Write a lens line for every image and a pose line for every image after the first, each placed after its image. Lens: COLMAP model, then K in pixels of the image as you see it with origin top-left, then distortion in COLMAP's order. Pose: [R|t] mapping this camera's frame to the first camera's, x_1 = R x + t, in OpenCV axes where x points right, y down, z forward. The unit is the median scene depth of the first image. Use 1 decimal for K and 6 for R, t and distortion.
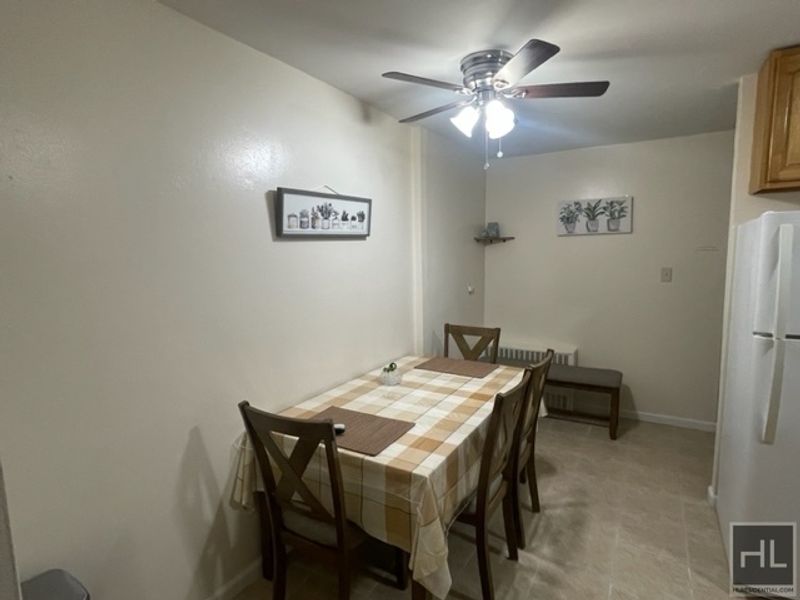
lens RADIAL K [[426.6, 0, 400.0], [0, 426.6, 300.0], [0, 0, 1]] dist [0.000313, -0.000146]
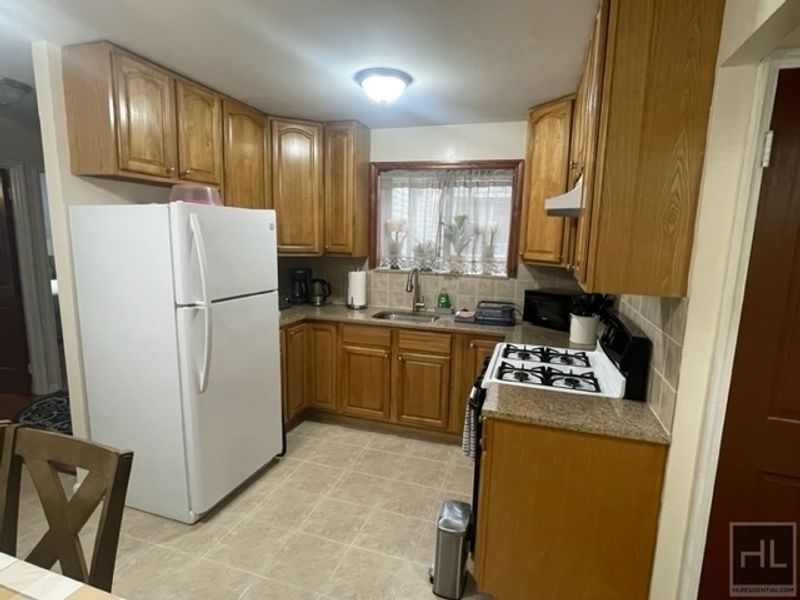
lens RADIAL K [[426.6, 0, 400.0], [0, 426.6, 300.0], [0, 0, 1]] dist [0.000313, -0.000146]
pose [[-0.225388, -0.138684, 0.964348, -0.380158], [0.095912, 0.981850, 0.163618, -0.064185], [-0.969536, 0.129370, -0.207996, 0.598138]]
